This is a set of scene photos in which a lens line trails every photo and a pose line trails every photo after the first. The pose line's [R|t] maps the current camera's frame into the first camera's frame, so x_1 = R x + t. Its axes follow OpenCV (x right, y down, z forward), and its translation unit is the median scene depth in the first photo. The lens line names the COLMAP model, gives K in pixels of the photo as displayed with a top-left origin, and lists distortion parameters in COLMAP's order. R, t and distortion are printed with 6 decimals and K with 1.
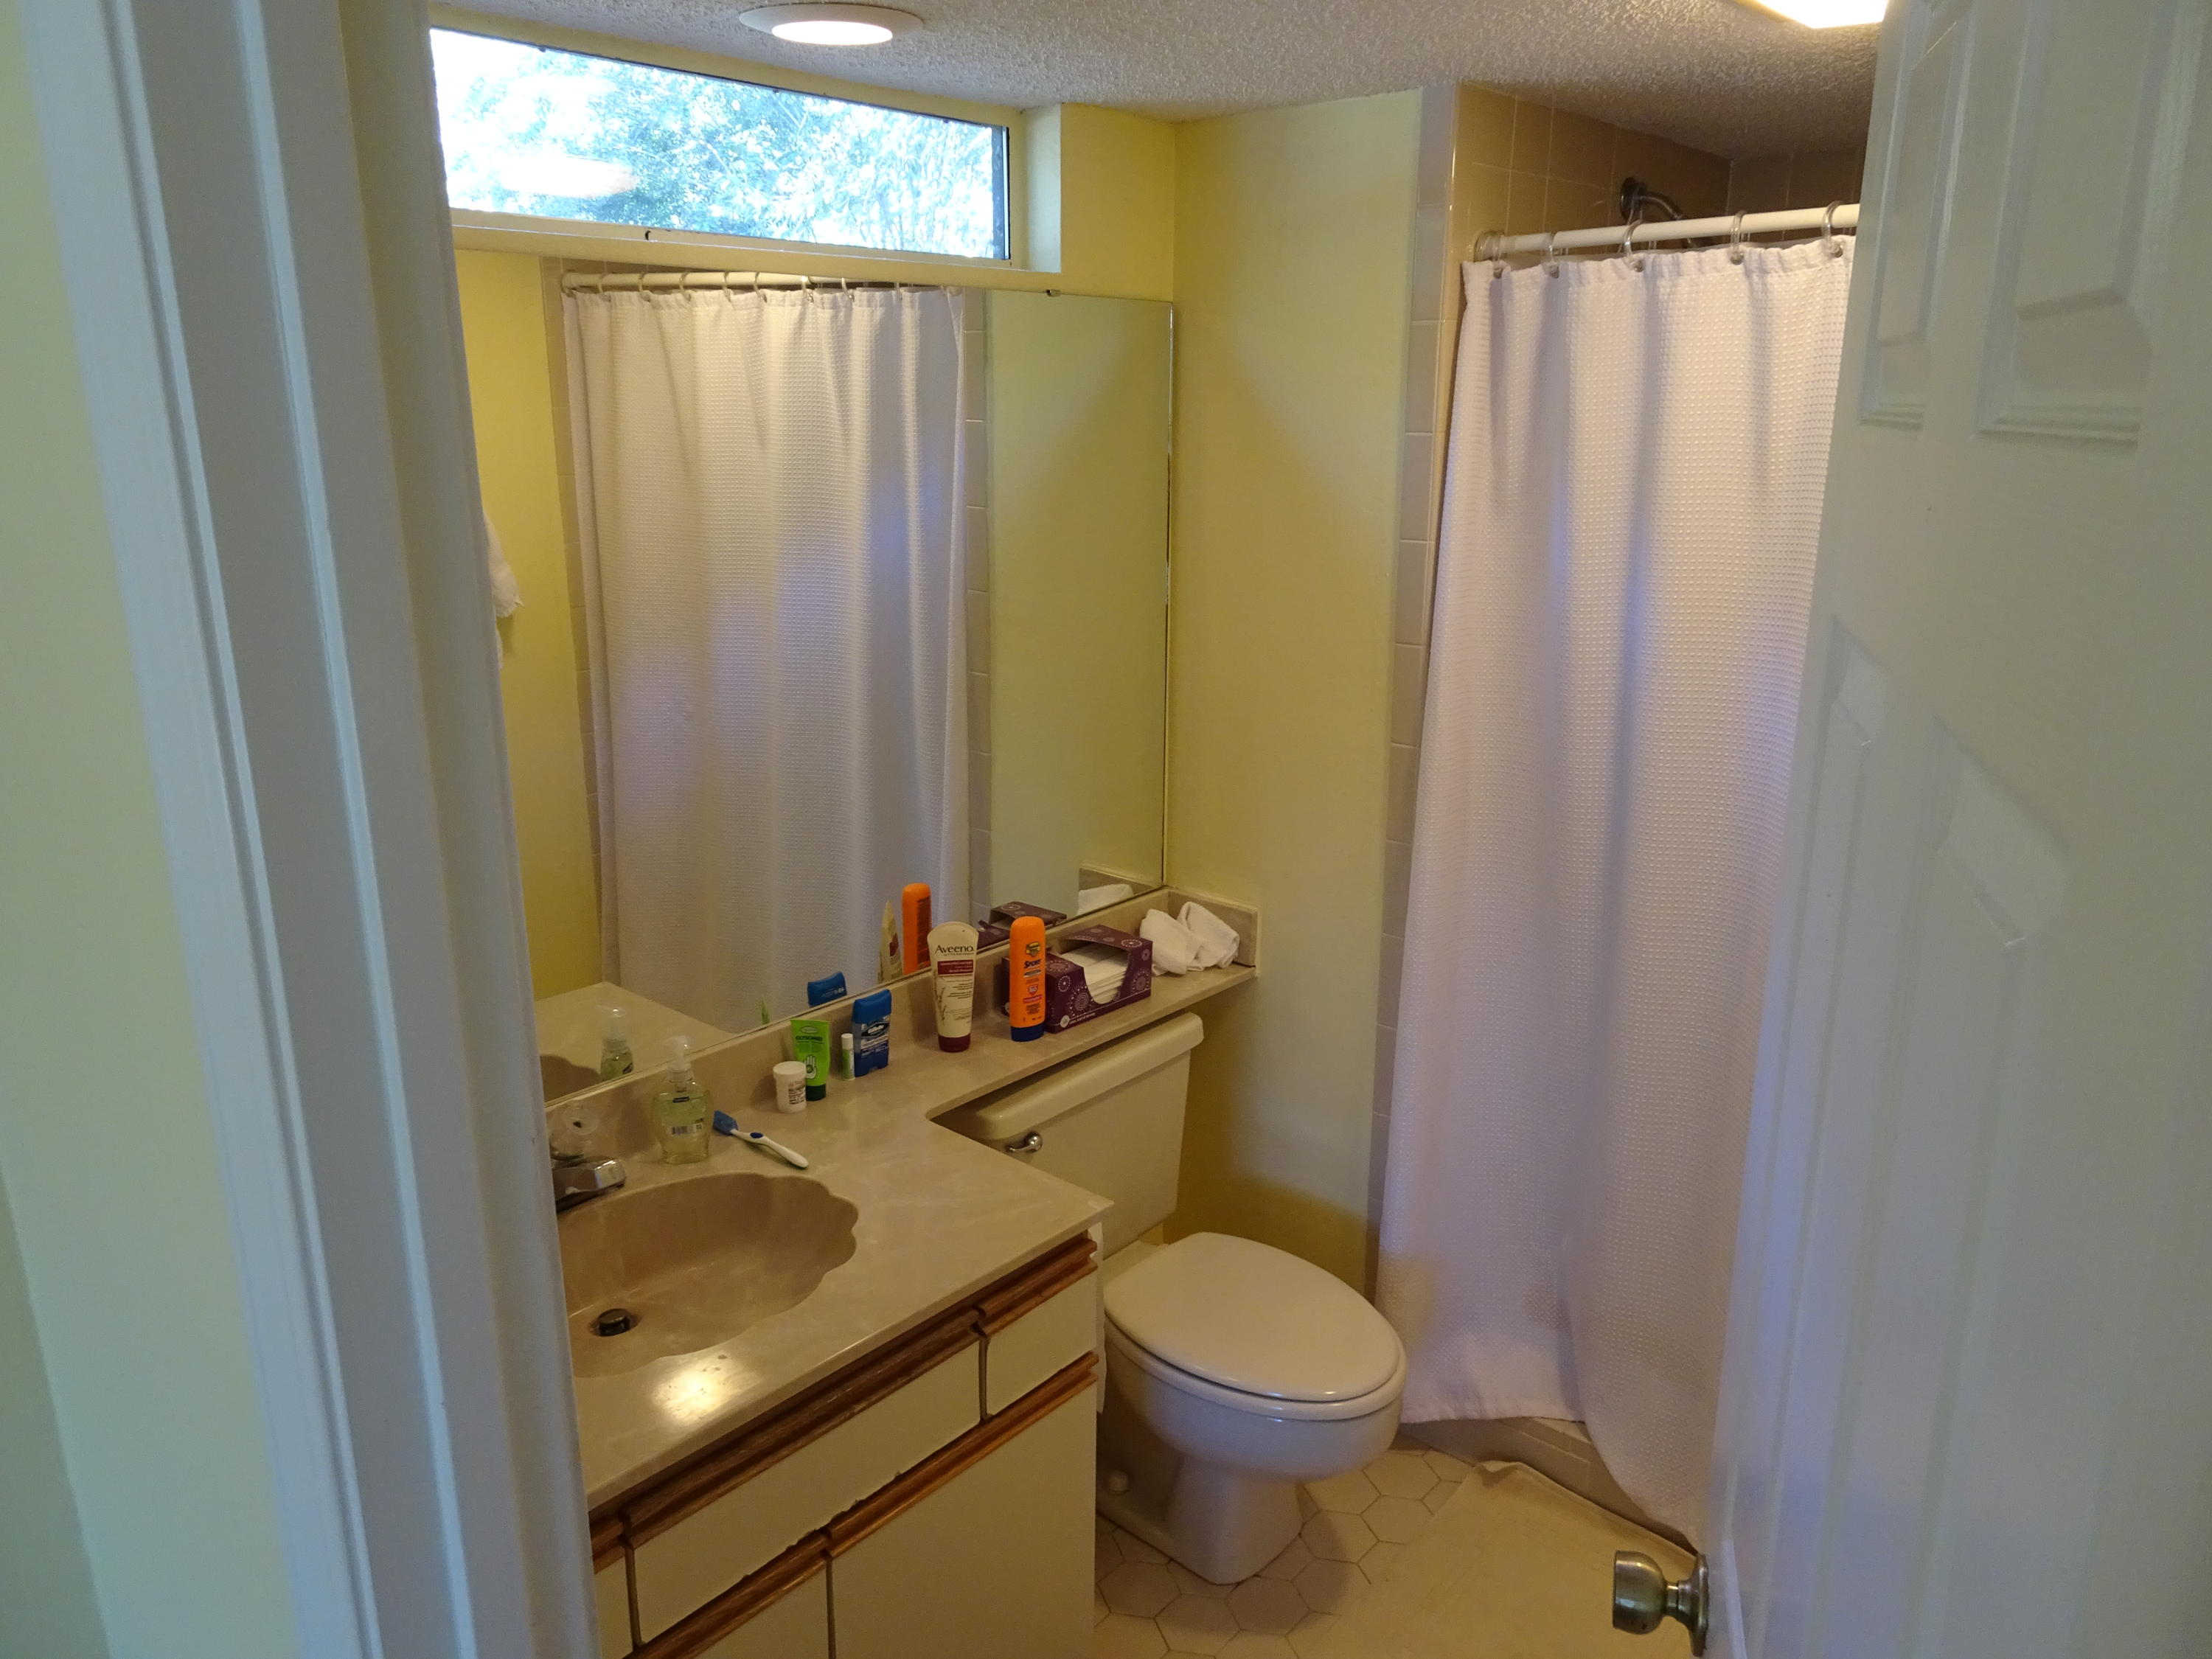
lens RADIAL K [[1574.8, 0, 1107.6], [0, 1574.8, 828.7], [0, 0, 1]] dist [0.009556, 0.003628]
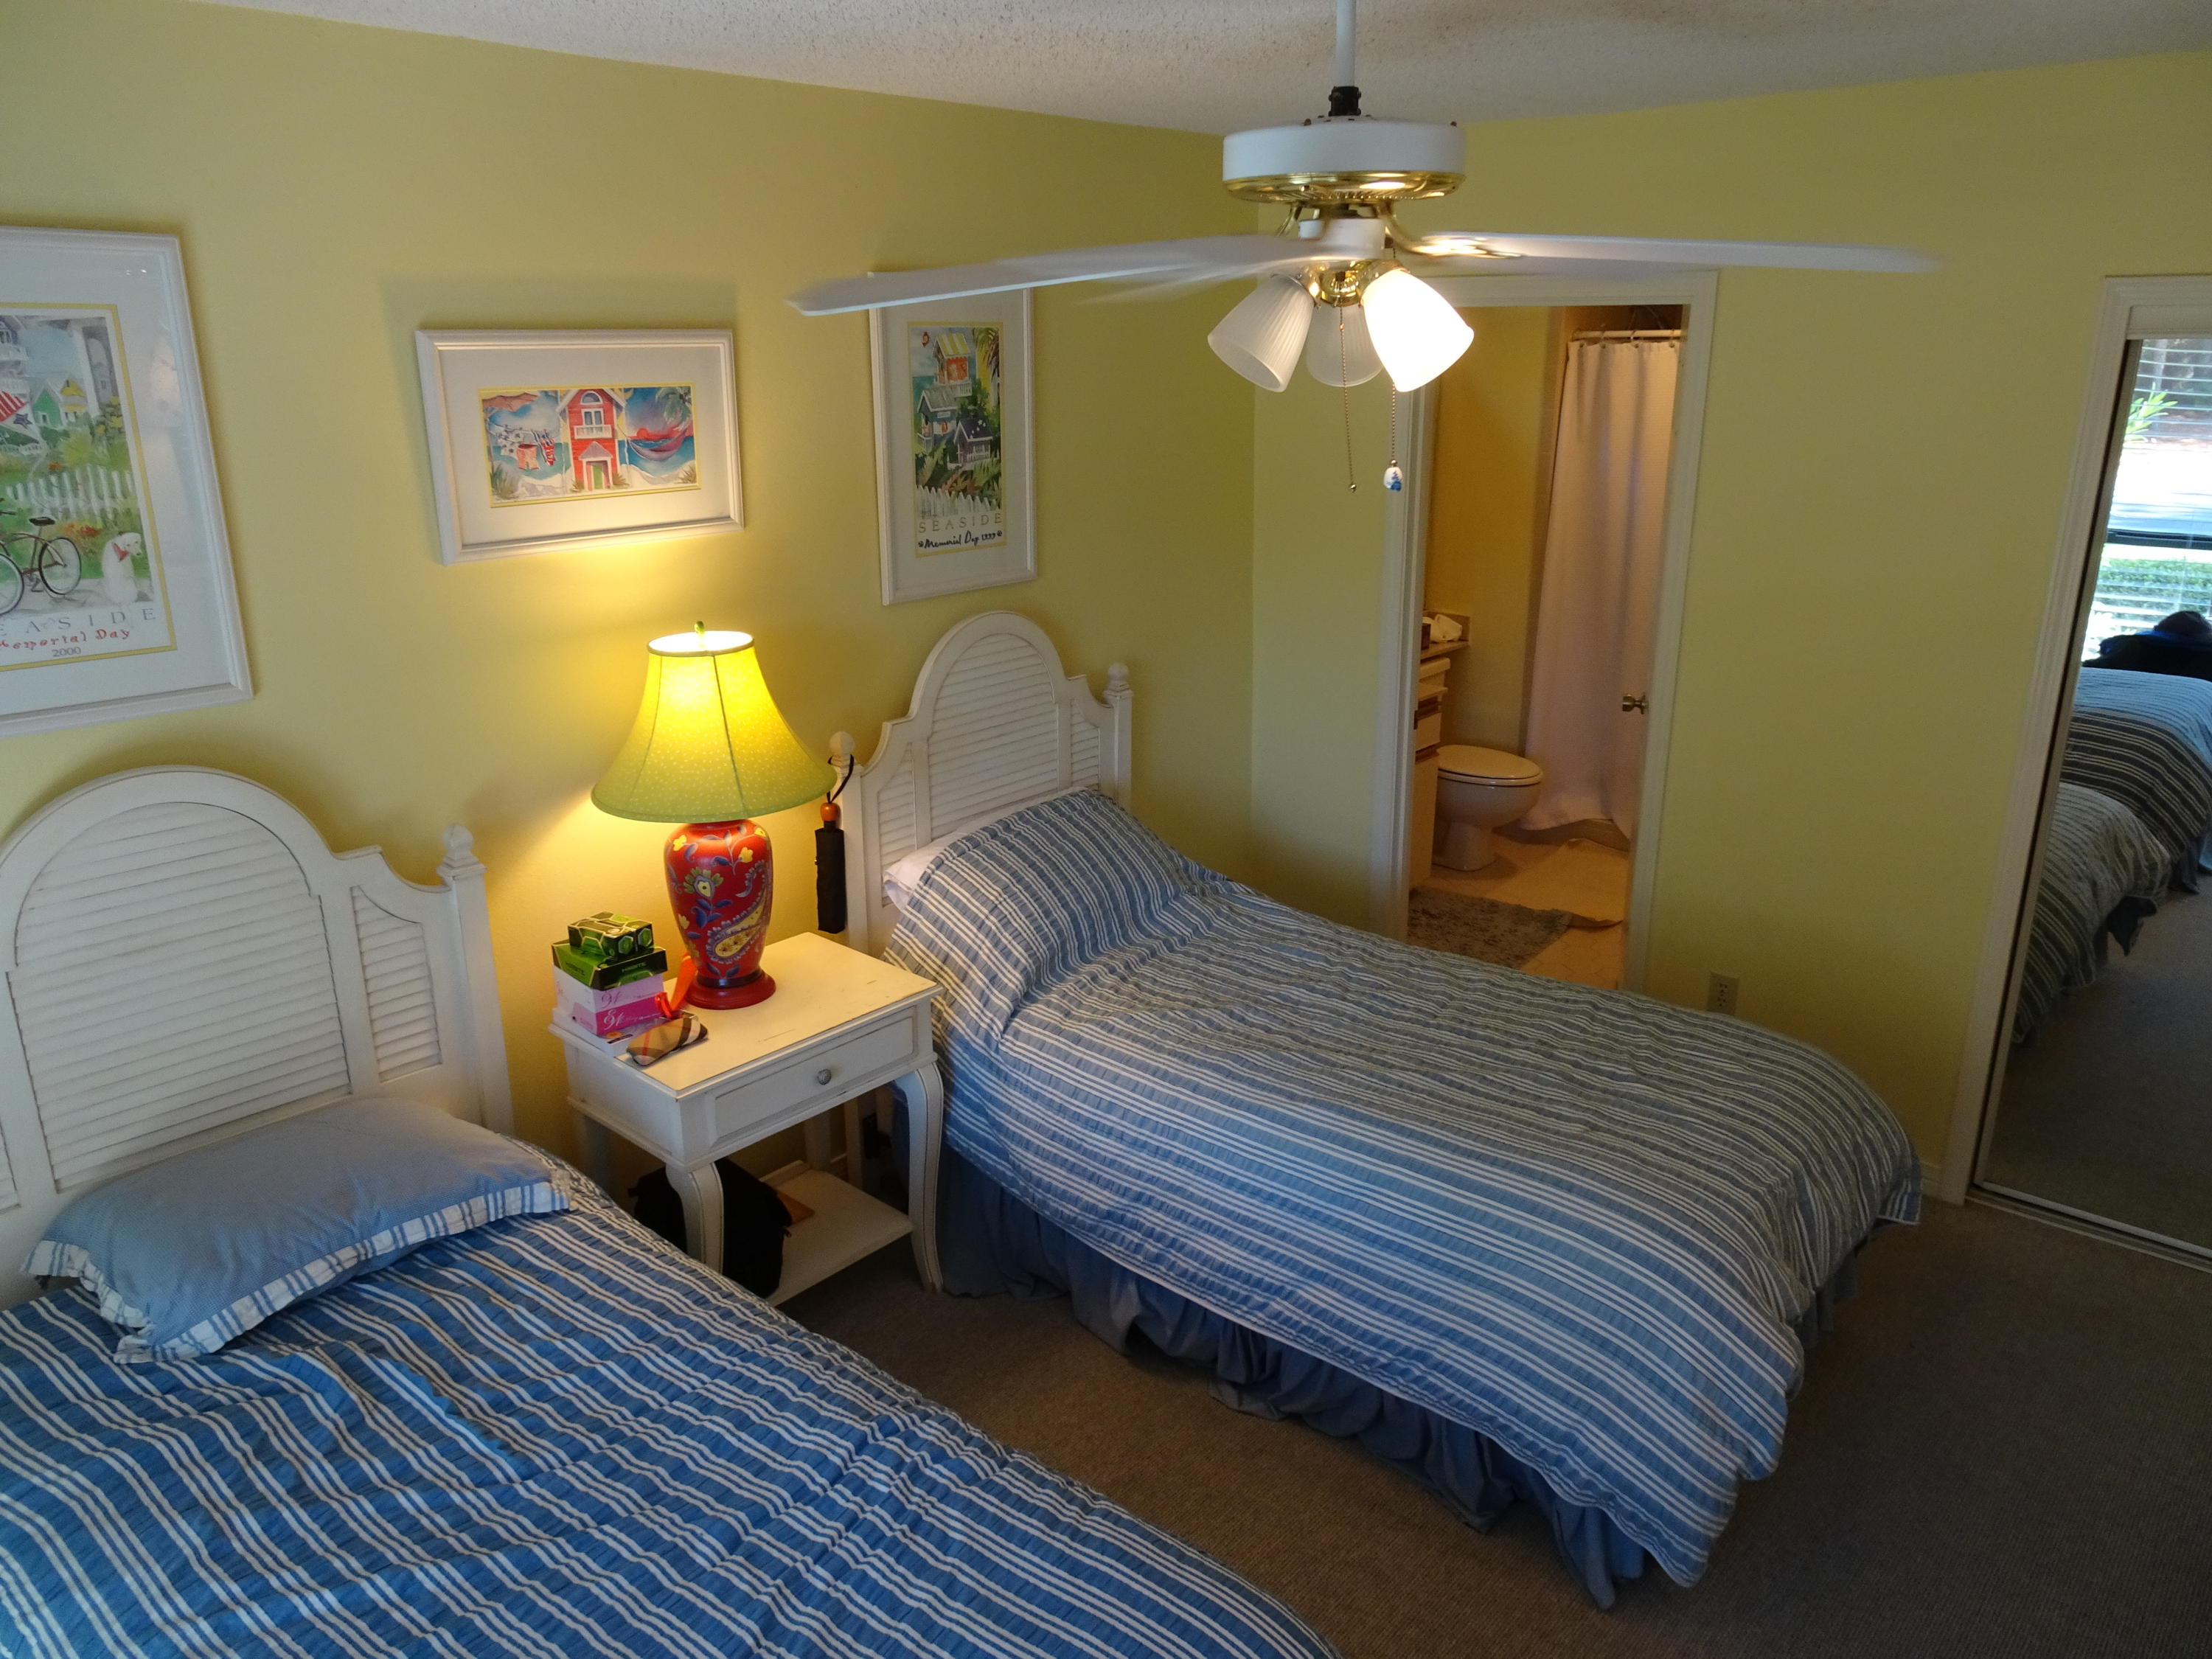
lens RADIAL K [[1574.8, 0, 1101.7], [0, 1574.8, 831.0], [0, 0, 1]] dist [0.009556, 0.003628]
pose [[0.999926, -0.002775, -0.011818, -0.498637], [0.003139, 0.999517, 0.030924, 0.348840], [0.011727, -0.030958, 0.999452, -1.578488]]
